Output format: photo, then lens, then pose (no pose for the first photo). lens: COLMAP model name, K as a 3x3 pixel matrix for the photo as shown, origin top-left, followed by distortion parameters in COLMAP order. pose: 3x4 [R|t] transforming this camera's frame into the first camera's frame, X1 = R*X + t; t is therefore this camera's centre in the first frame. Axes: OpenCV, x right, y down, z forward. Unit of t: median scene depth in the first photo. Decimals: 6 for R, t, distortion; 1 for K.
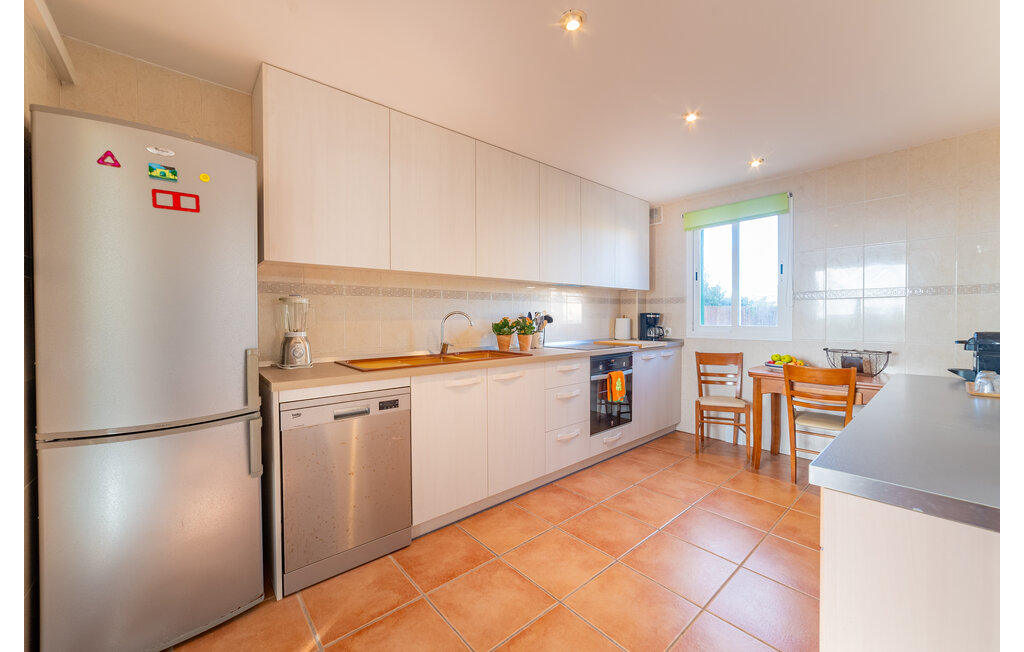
lens RADIAL K [[387.2, 0, 513.9], [0, 387.2, 322.2], [0, 0, 1]] dist [-0.003349, 0.000147]
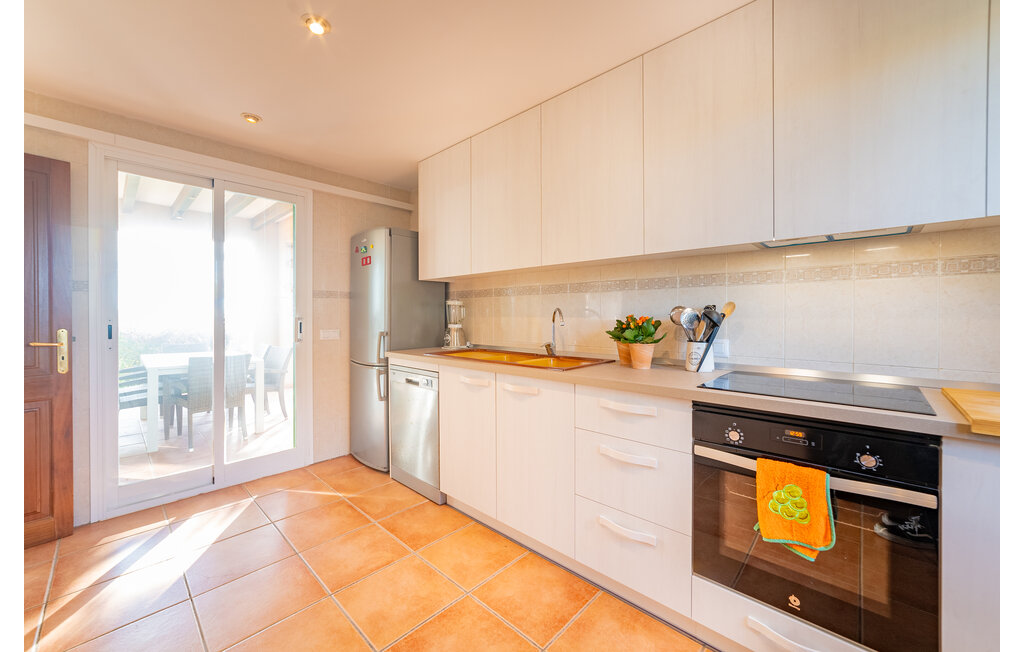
lens RADIAL K [[387.2, 0, 511.1], [0, 387.2, 316.8], [0, 0, 1]] dist [-0.003349, 0.000147]
pose [[0.095850, 0.009363, -0.995352, 0.631258], [-0.010008, 0.999914, 0.008442, -0.013251], [0.995346, 0.009152, 0.095935, 0.737191]]
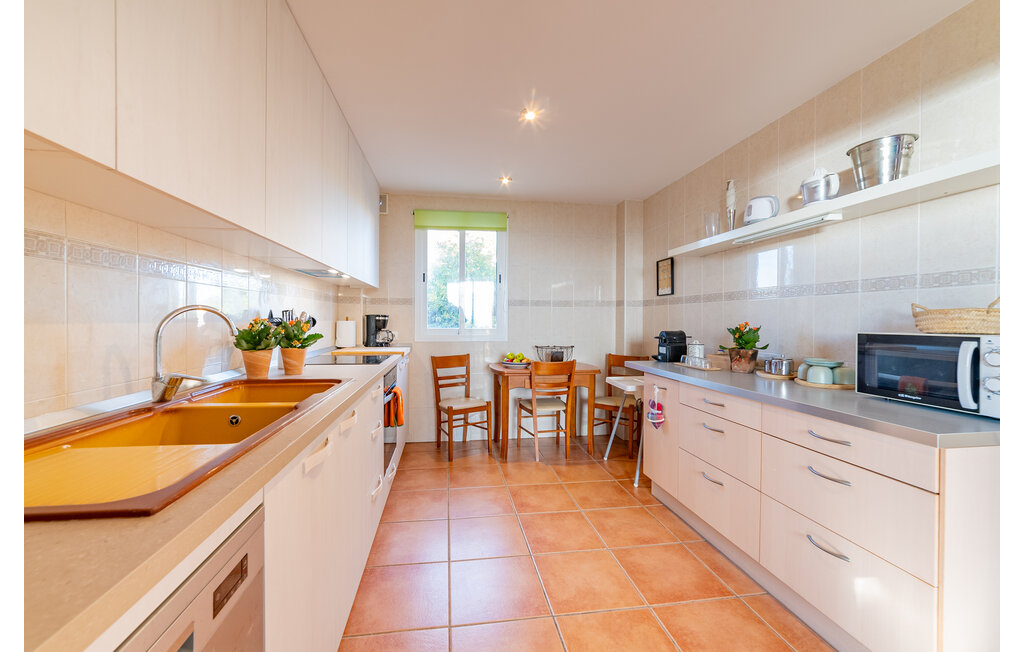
lens RADIAL K [[387.2, 0, 506.5], [0, 387.2, 324.6], [0, 0, 1]] dist [-0.003349, 0.000147]
pose [[0.546325, -0.001801, 0.837571, -0.297216], [0.001637, 0.999998, 0.001082, -0.002947], [-0.837572, 0.000780, 0.546327, 0.400314]]
